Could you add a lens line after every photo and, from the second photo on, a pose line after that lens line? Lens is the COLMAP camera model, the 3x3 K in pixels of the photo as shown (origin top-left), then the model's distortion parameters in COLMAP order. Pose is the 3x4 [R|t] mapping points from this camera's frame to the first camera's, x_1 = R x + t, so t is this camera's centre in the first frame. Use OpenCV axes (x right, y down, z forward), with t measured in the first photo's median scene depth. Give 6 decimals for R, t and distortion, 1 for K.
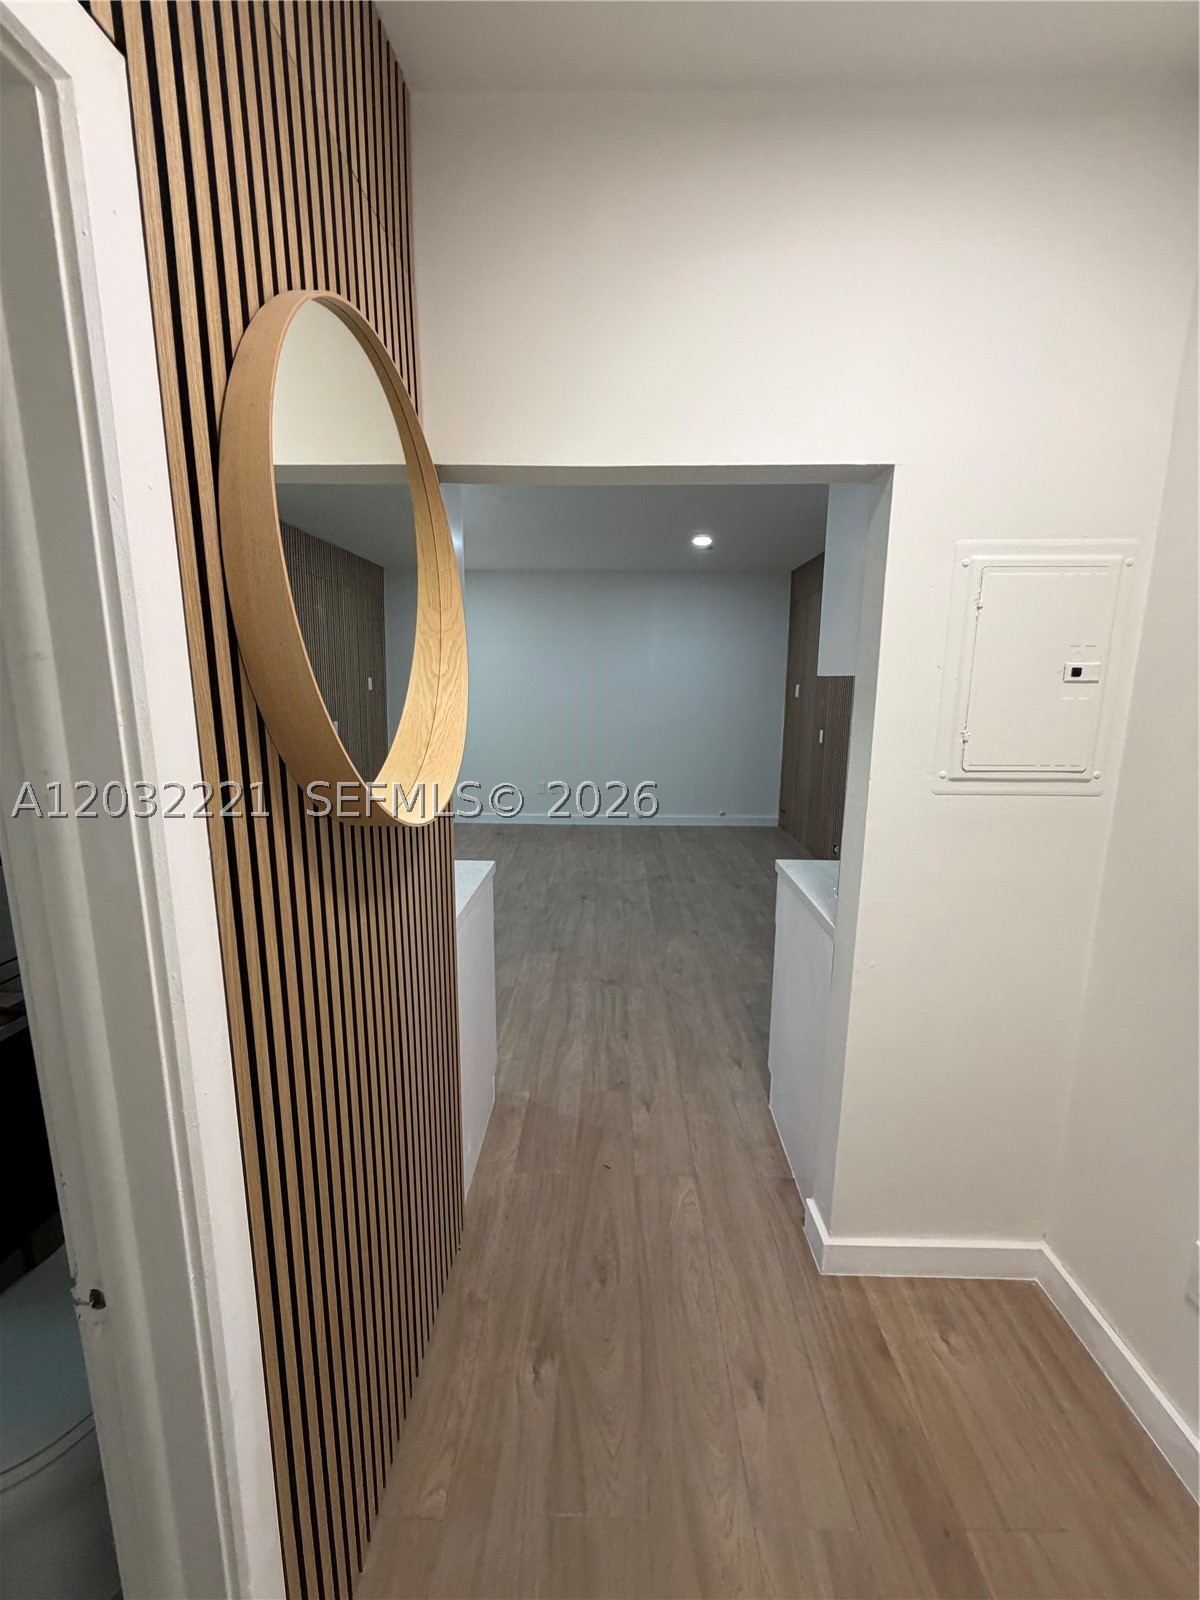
lens RADIAL K [[637.2, 0, 601.6], [0, 637.2, 796.8], [0, 0, 1]] dist [0.000077, 0.000393]
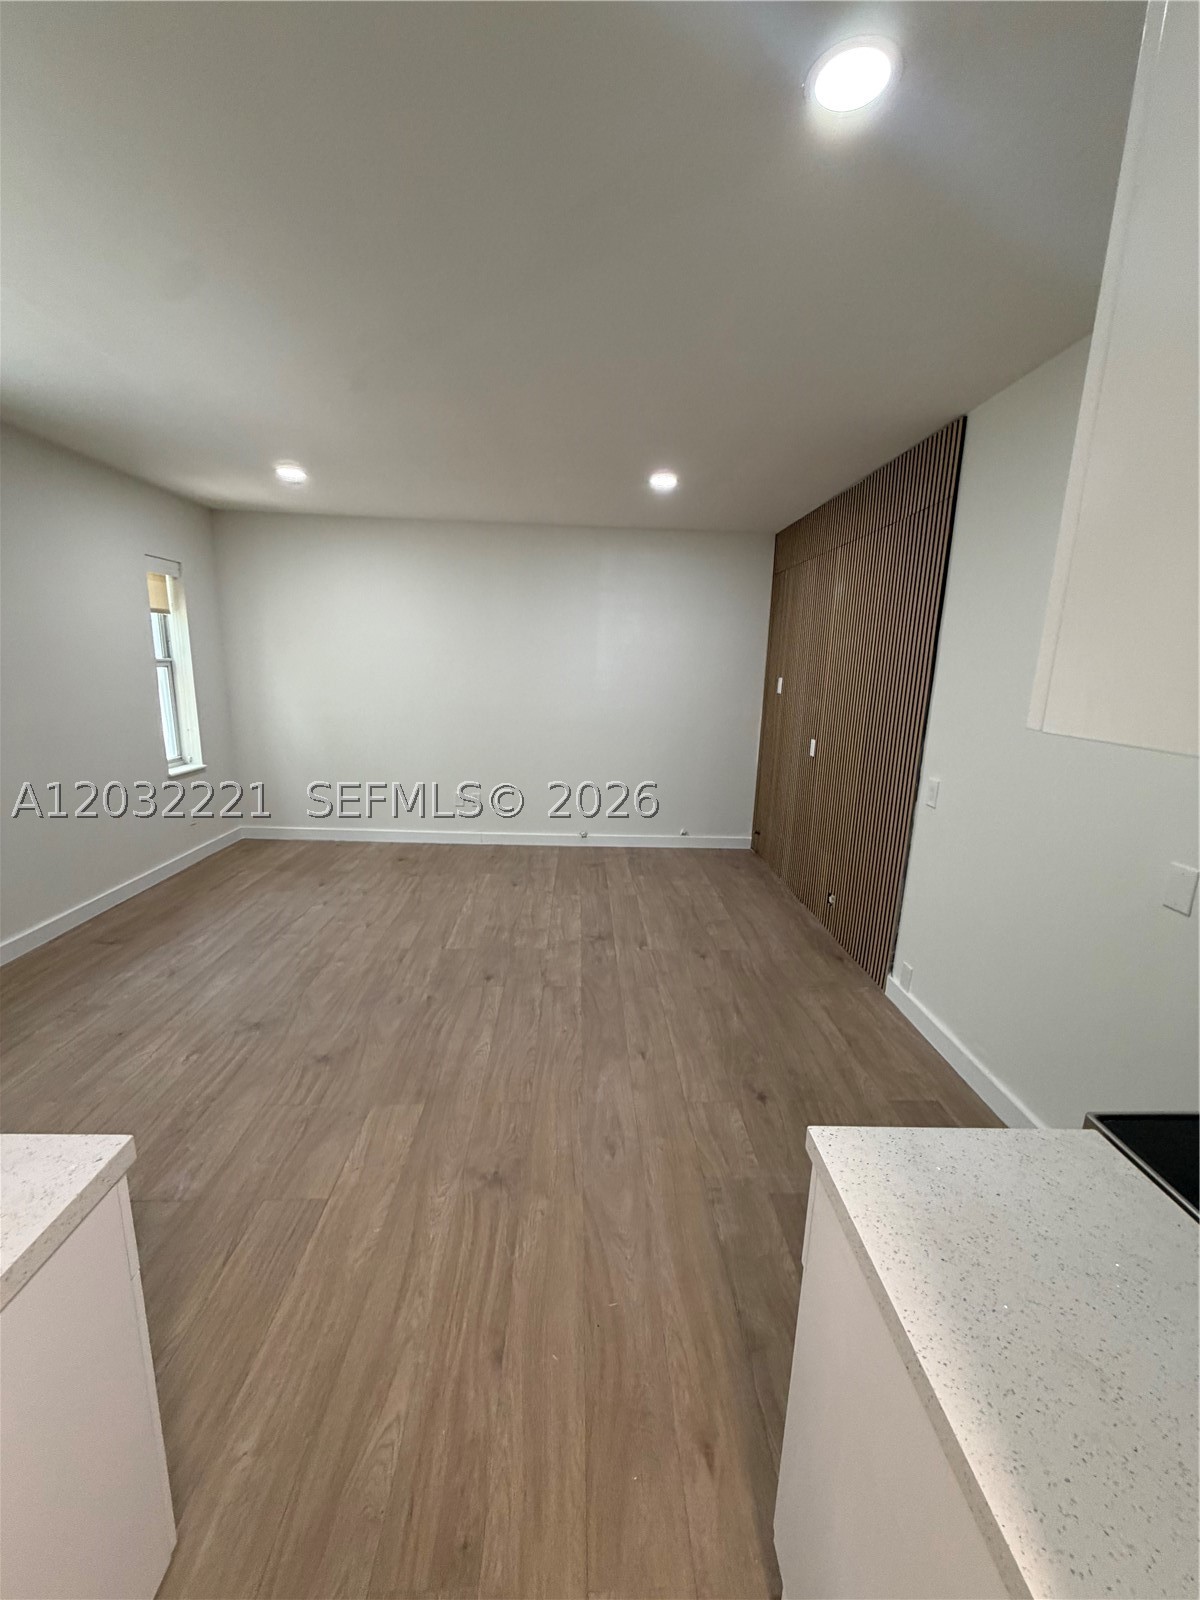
lens RADIAL K [[638.7, 0, 602.6], [0, 638.7, 795.5], [0, 0, 1]] dist [-0.000151, 0.000064]
pose [[0.998022, 0.014673, 0.061128, 0.071408], [-0.016532, 0.999413, 0.030021, -0.091972], [-0.060652, -0.030972, 0.997678, 0.396269]]
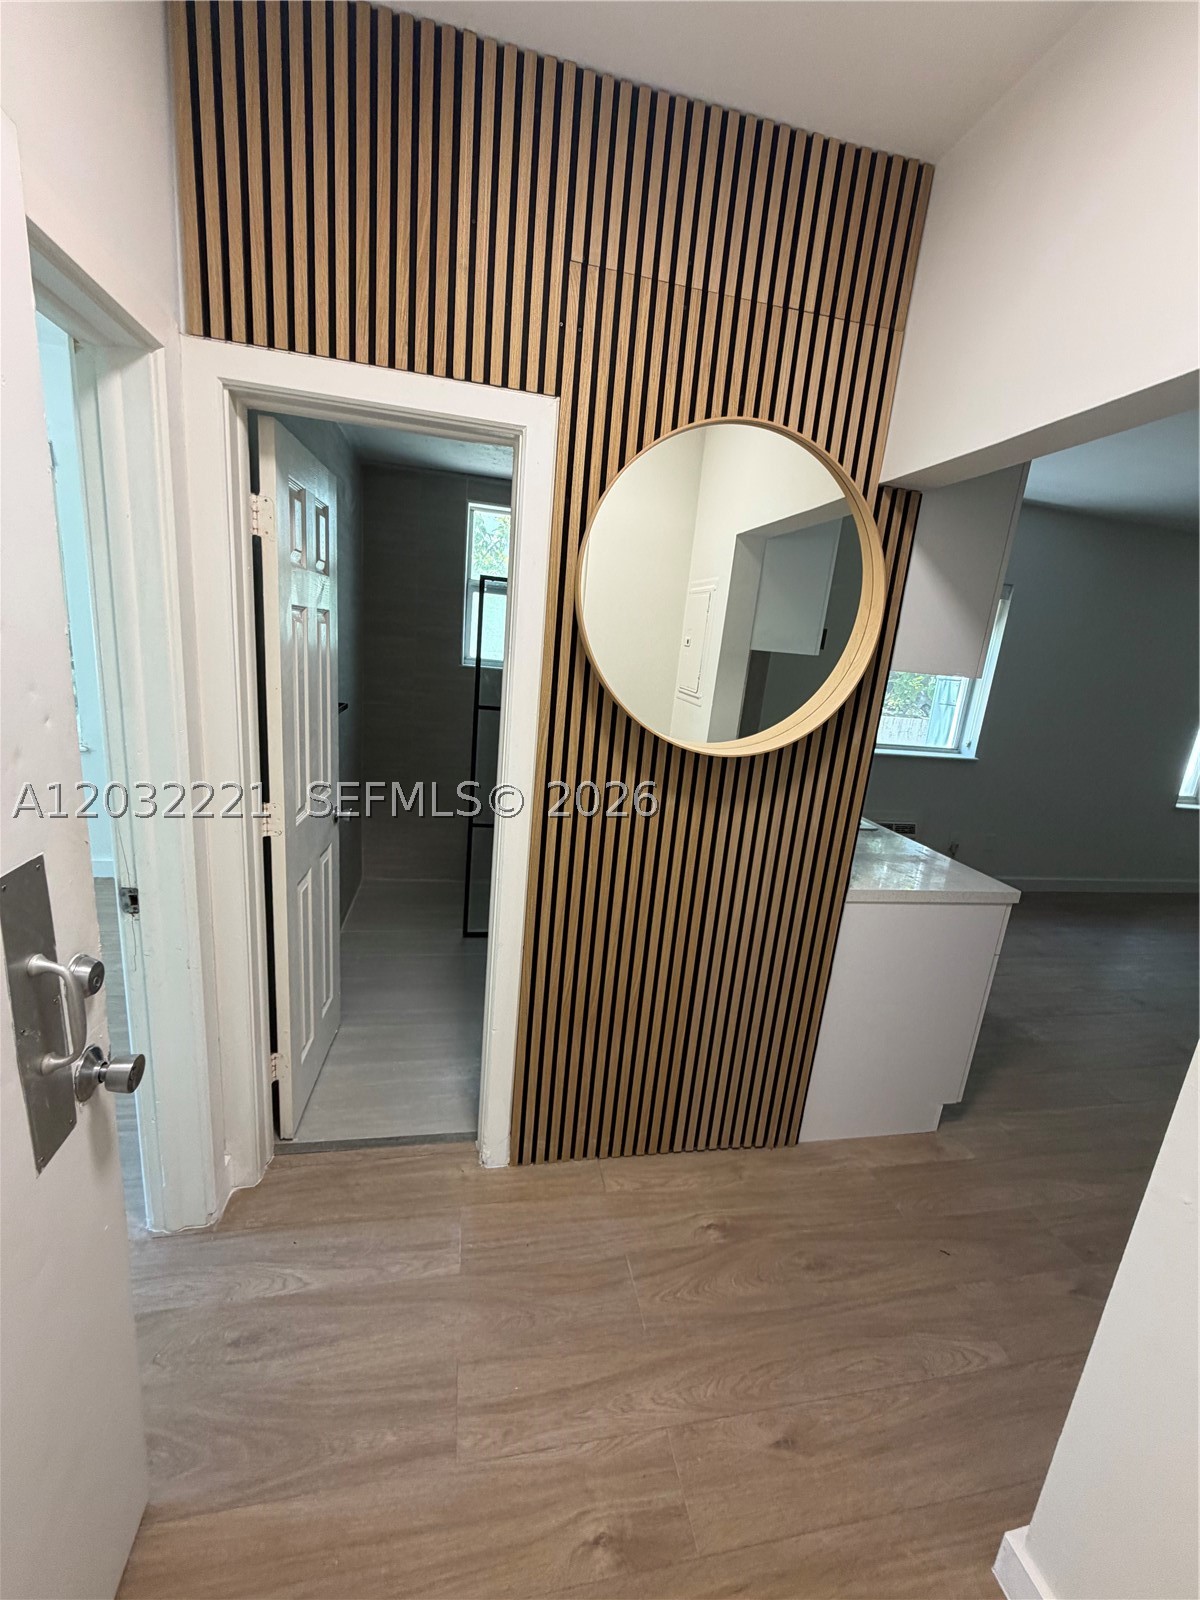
lens RADIAL K [[637.2, 0, 601.6], [0, 637.2, 796.8], [0, 0, 1]] dist [0.000077, 0.000393]
pose [[0.221657, 0.241037, -0.944865, 0.344488], [-0.262183, 0.948018, 0.180335, -0.020452], [0.939217, 0.207755, 0.273331, 0.127424]]
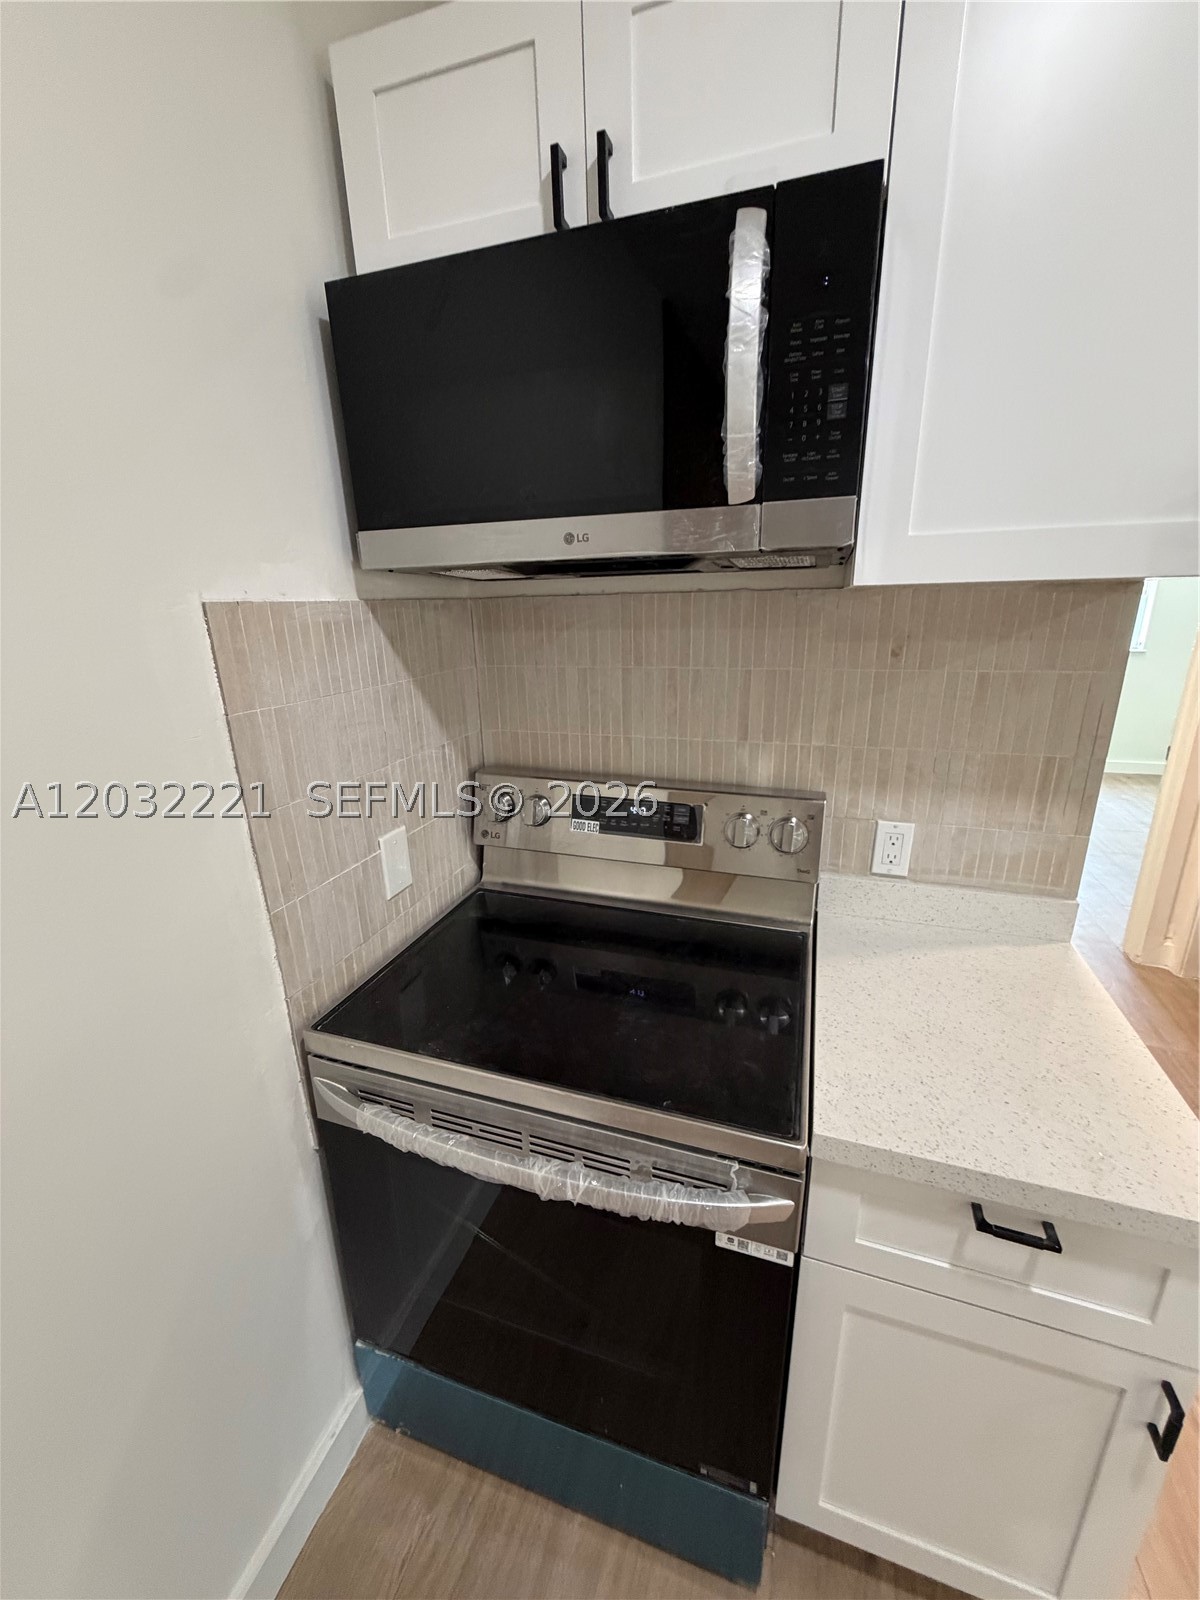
lens RADIAL K [[637.2, 0, 601.6], [0, 637.2, 796.8], [0, 0, 1]] dist [0.000077, 0.000393]
pose [[-0.955761, -0.071128, 0.285414, 0.334875], [0.069552, 0.888158, 0.454245, -0.152461], [-0.285803, 0.454001, -0.843919, 0.833796]]
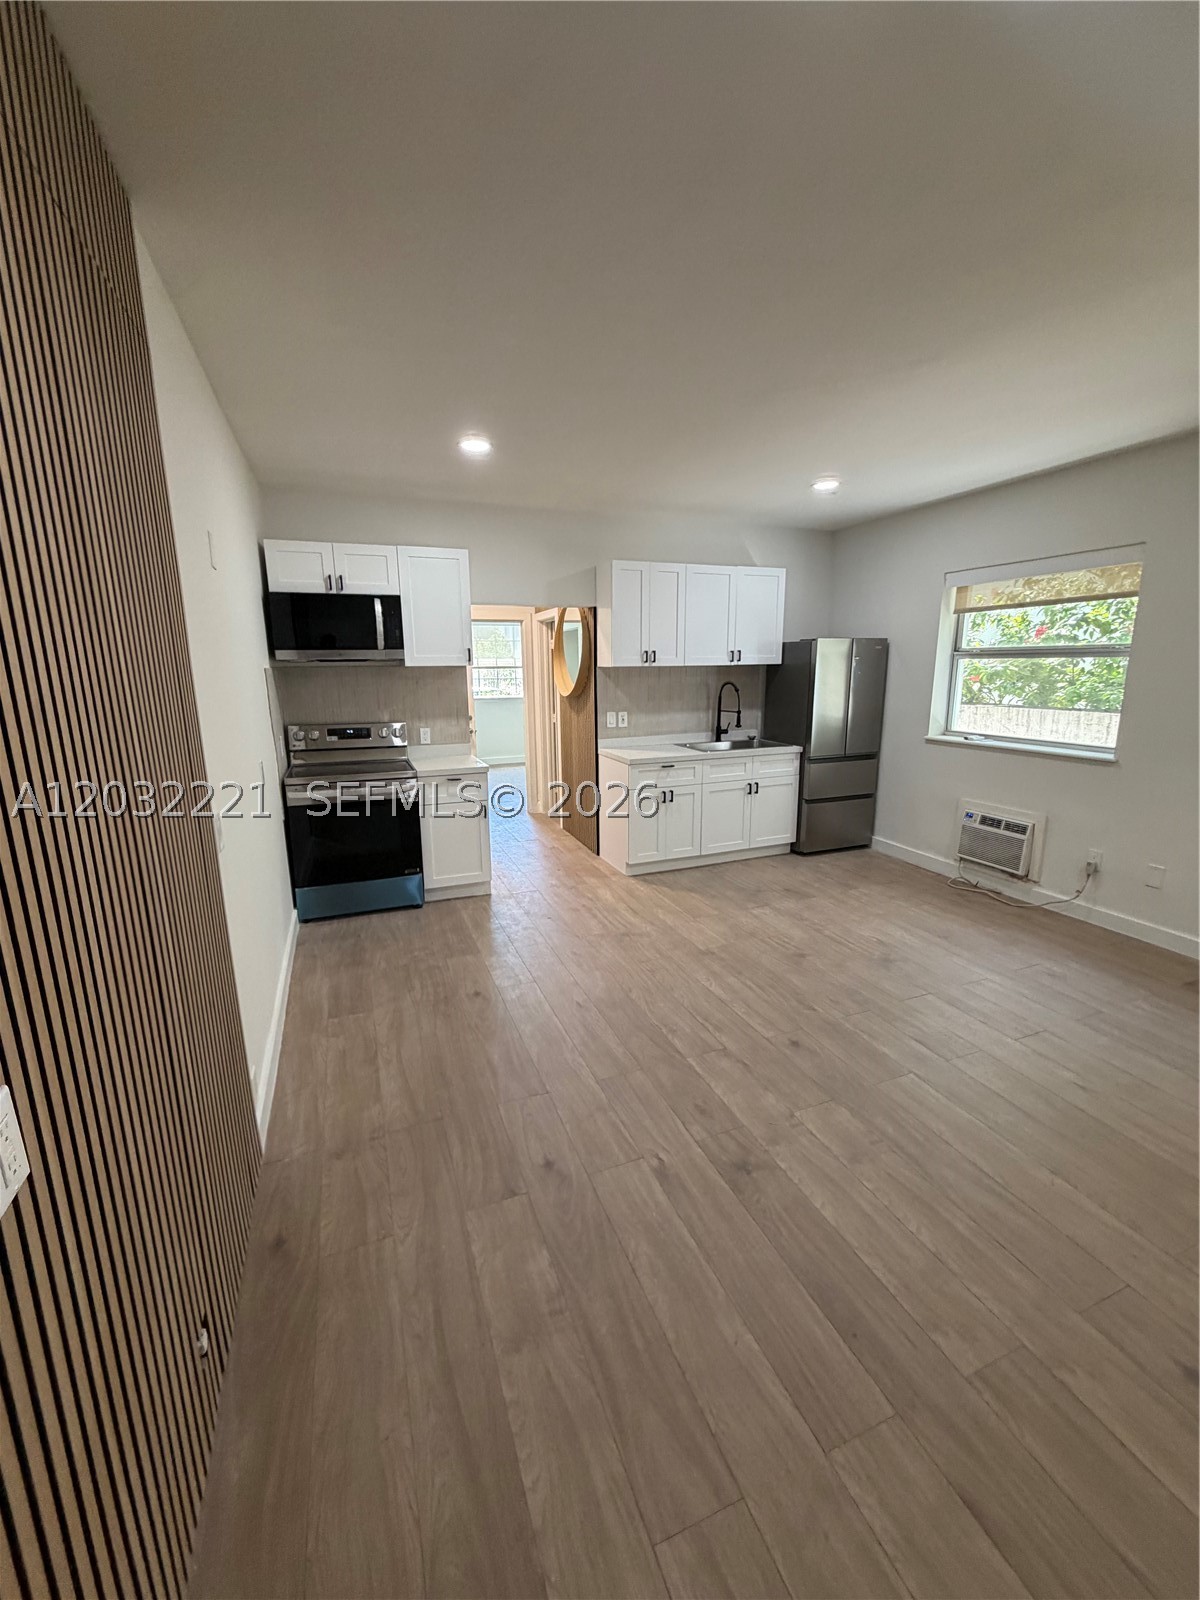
lens RADIAL K [[637.2, 0, 601.6], [0, 637.2, 796.8], [0, 0, 1]] dist [0.000077, 0.000393]
pose [[-0.920838, 0.083401, -0.380923, 0.458308], [-0.064963, 0.930399, 0.360746, -0.337865], [0.384497, 0.356934, -0.851329, 1.832236]]
